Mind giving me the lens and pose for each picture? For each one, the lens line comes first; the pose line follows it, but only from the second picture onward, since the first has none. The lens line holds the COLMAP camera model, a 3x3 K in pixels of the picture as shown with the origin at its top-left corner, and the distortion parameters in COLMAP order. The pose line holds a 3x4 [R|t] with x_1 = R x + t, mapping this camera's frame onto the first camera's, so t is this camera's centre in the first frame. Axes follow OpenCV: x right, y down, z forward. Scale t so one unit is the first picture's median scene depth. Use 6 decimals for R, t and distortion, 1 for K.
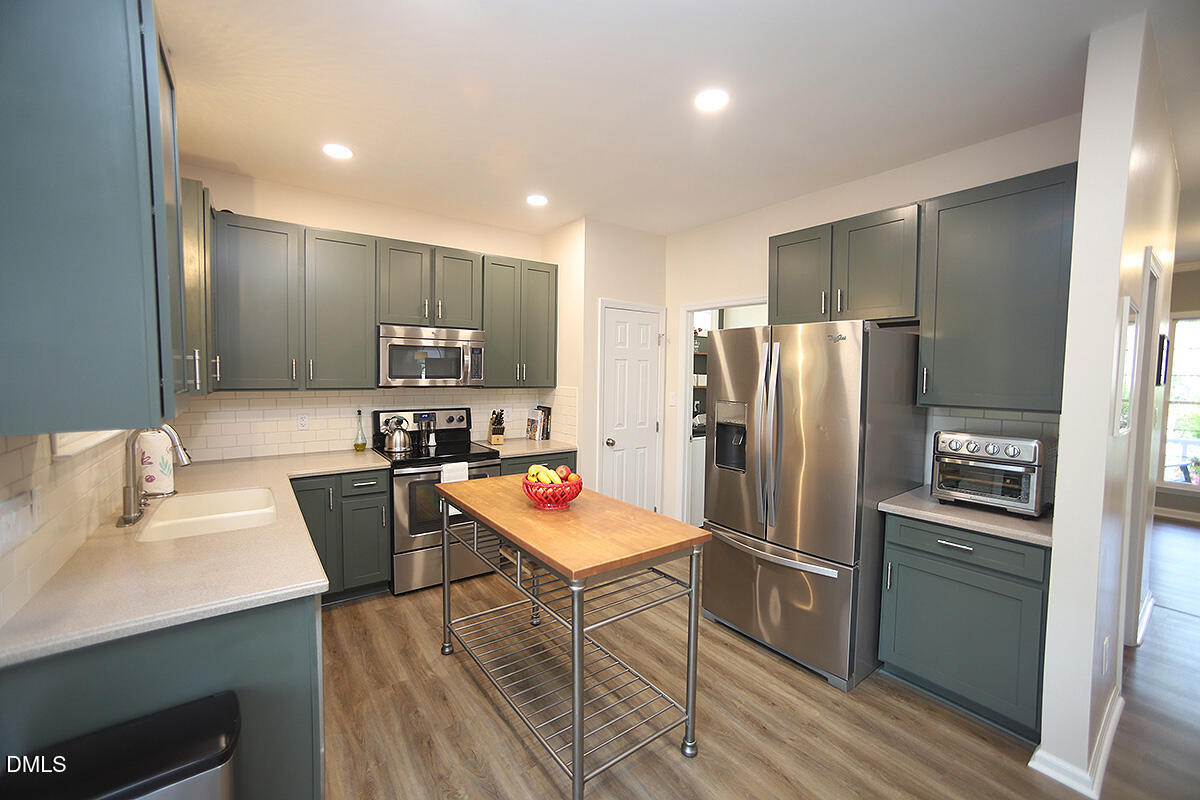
lens RADIAL K [[479.4, 0, 598.1], [0, 479.4, 394.6], [0, 0, 1]] dist [-0.071113, 0.032287]
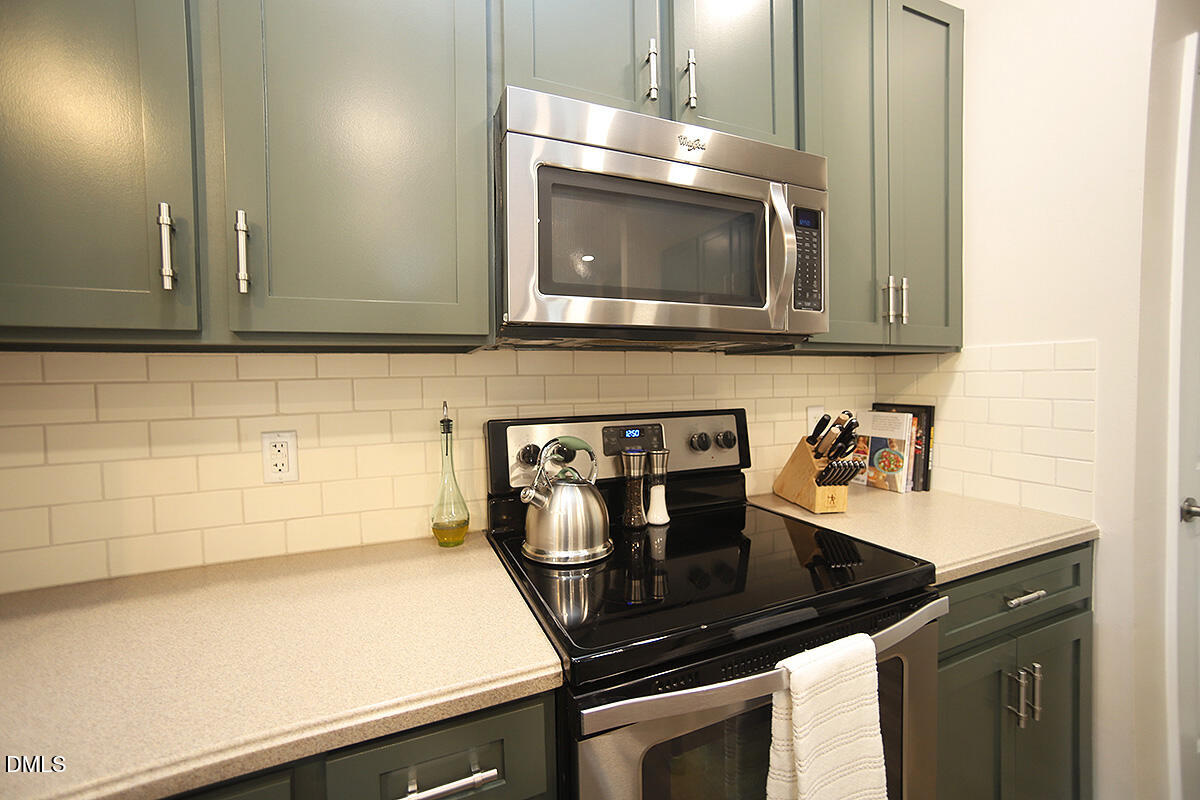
lens RADIAL K [[479.4, 0, 598.1], [0, 479.4, 394.6], [0, 0, 1]] dist [-0.071113, 0.032287]
pose [[0.972772, -0.017335, -0.231113, -0.325547], [0.015705, 0.999837, -0.008892, 0.020887], [0.231230, 0.005020, 0.972886, 0.696817]]
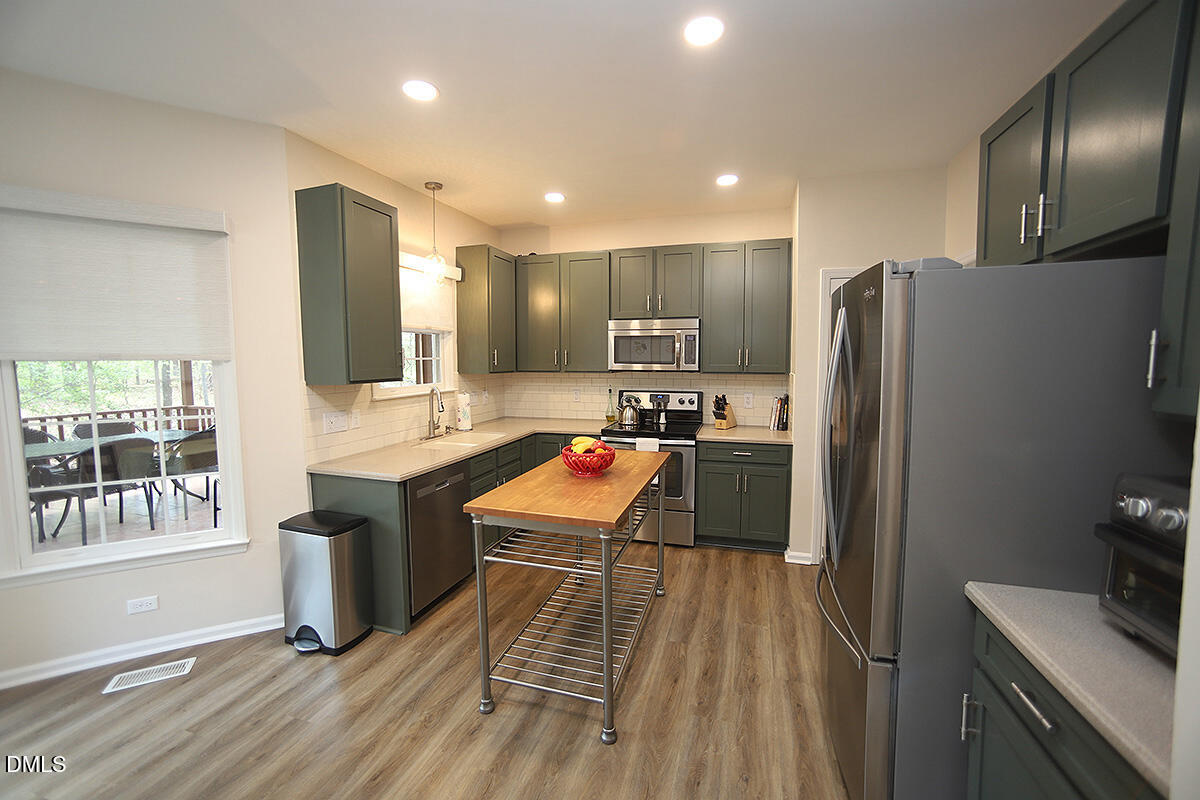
lens RADIAL K [[479.4, 0, 598.1], [0, 479.4, 394.6], [0, 0, 1]] dist [-0.071113, 0.032287]
pose [[0.588163, 0.046090, -0.807428, 0.504459], [-0.026855, 0.998937, 0.037459, 0.000300], [0.808296, -0.000349, 0.588776, 0.211154]]
